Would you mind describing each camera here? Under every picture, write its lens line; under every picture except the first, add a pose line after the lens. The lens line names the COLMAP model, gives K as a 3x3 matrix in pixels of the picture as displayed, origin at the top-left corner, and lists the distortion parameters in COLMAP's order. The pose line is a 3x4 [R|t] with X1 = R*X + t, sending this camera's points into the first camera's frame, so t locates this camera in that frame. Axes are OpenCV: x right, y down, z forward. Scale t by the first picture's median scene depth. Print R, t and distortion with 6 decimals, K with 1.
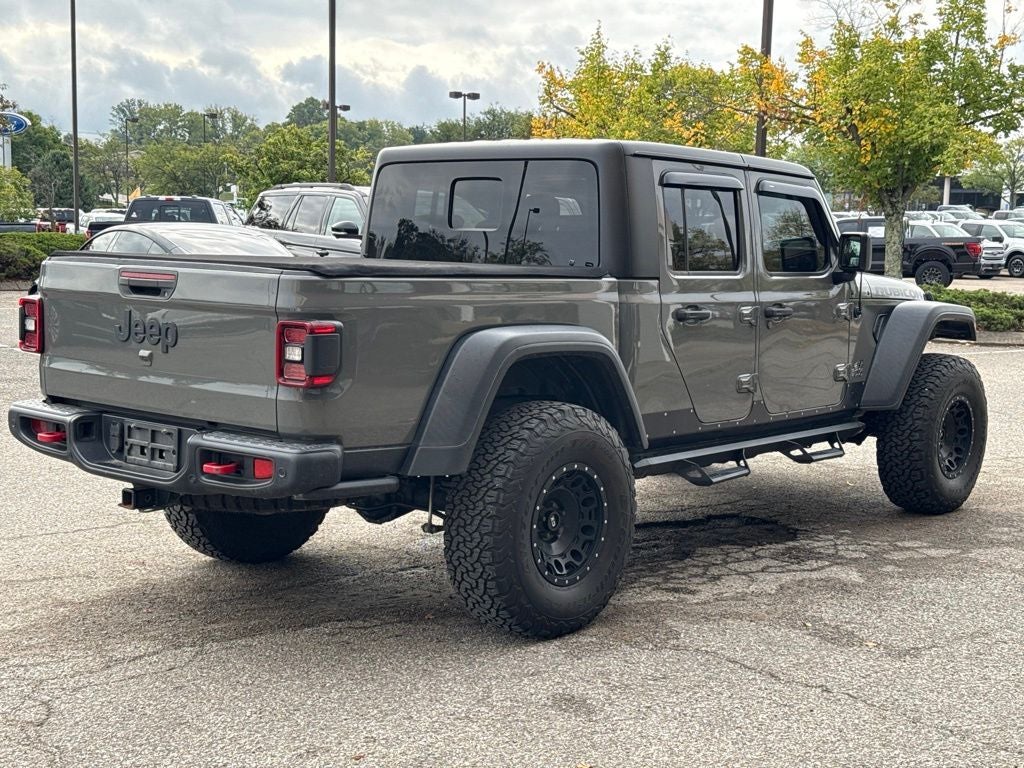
lens RADIAL K [[1421.7, 0, 507.3], [0, 1421.7, 390.0], [0, 0, 1]] dist [0.187603, -0.352026]
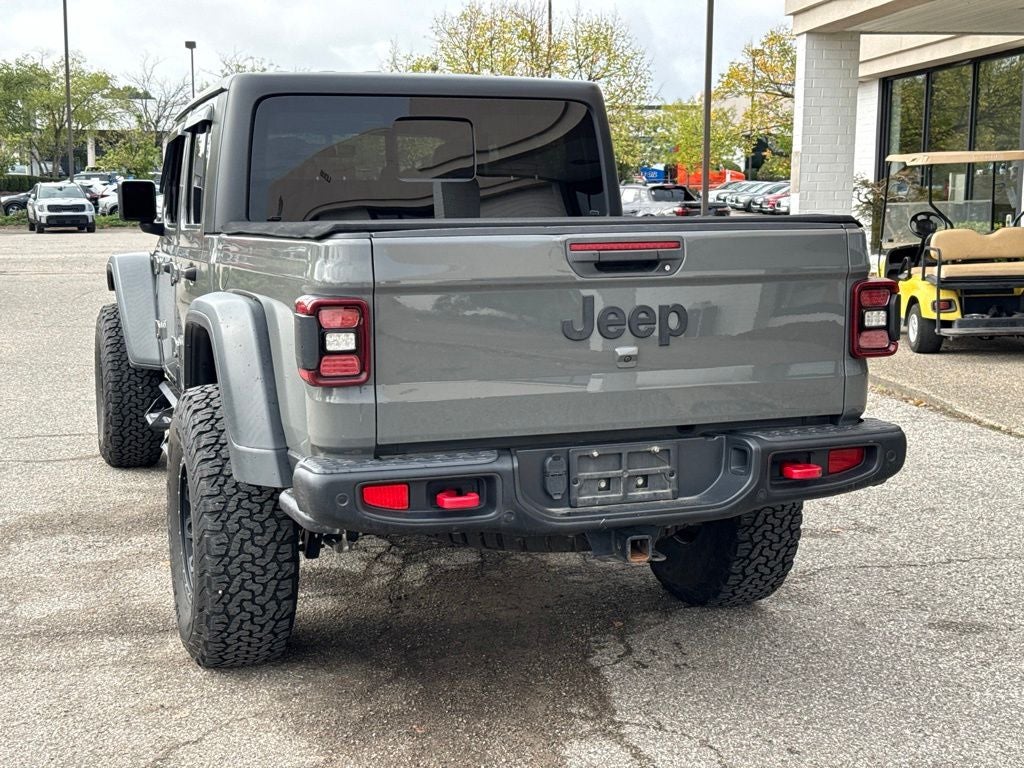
lens RADIAL K [[1421.7, 0, 507.3], [0, 1421.7, 390.0], [0, 0, 1]] dist [0.187603, -0.352026]
pose [[0.493618, -0.141179, 0.858143, -0.897869], [0.113877, 0.988733, 0.097159, -0.082618], [-0.862191, 0.049763, 0.504134, 0.668477]]
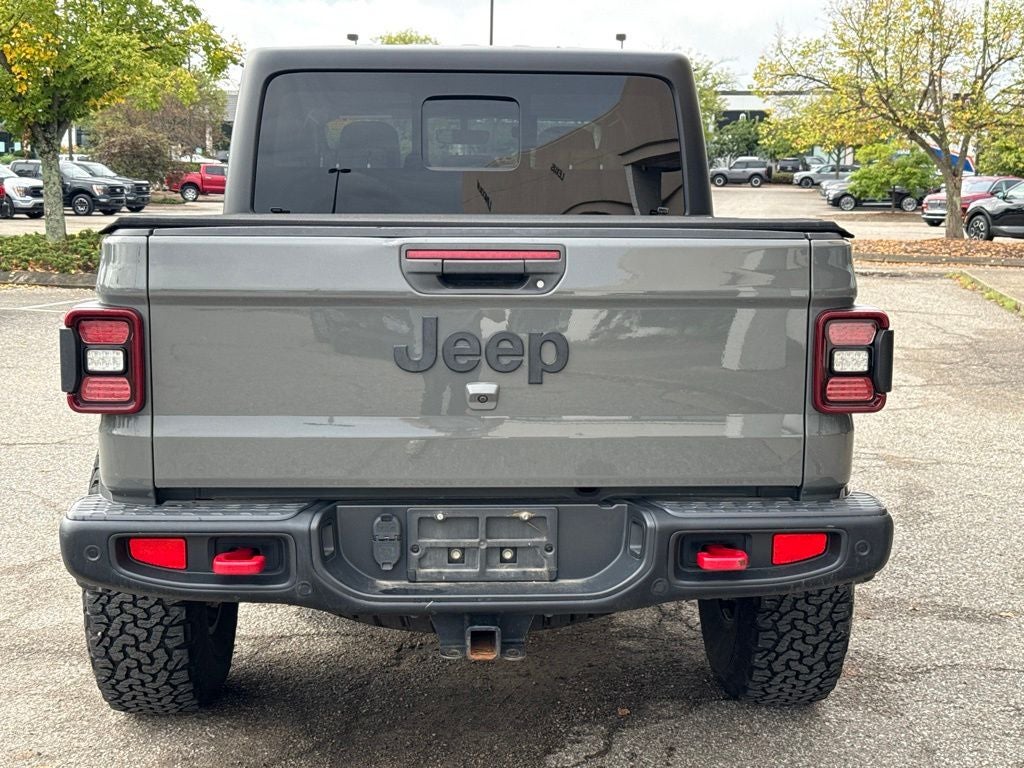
lens RADIAL K [[1421.7, 0, 507.3], [0, 1421.7, 390.0], [0, 0, 1]] dist [0.187603, -0.352026]
pose [[0.729967, -0.111986, 0.674246, -0.619586], [0.084250, 0.993706, 0.073832, -0.065449], [-0.678270, 0.002910, 0.734807, 0.558313]]
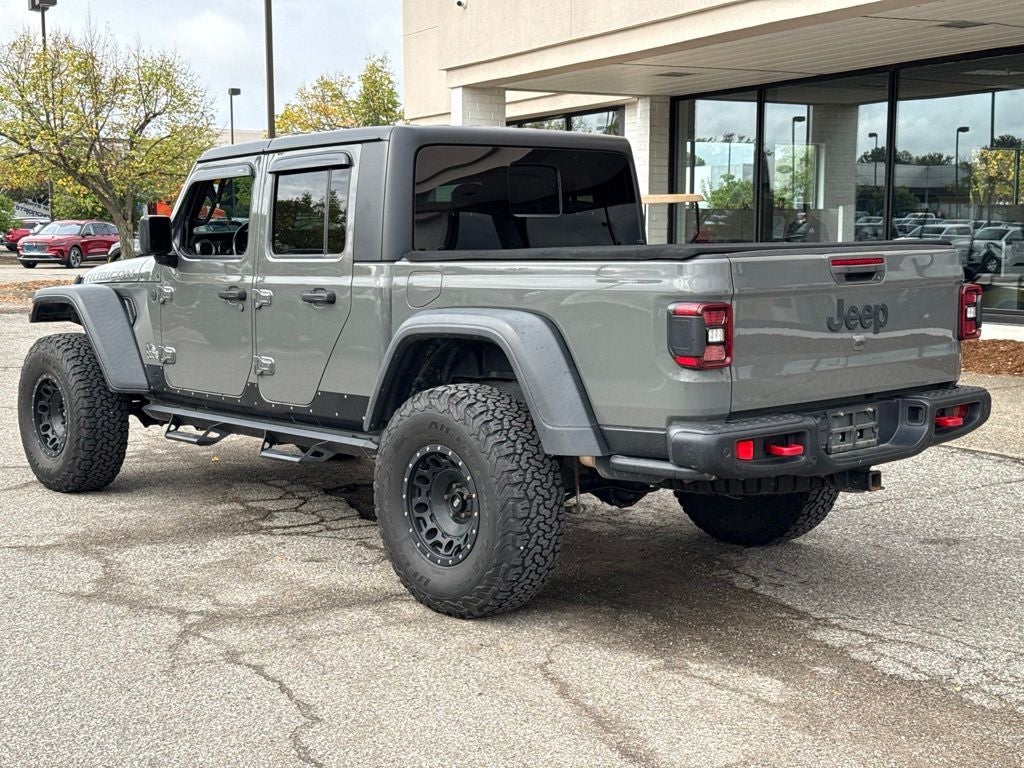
lens RADIAL K [[1421.7, 0, 507.3], [0, 1421.7, 390.0], [0, 0, 1]] dist [0.187603, -0.352026]
pose [[0.134552, -0.133787, 0.981833, -1.264216], [0.121937, 0.985548, 0.117583, -0.136803], [-0.983375, 0.103901, 0.148921, 1.073786]]
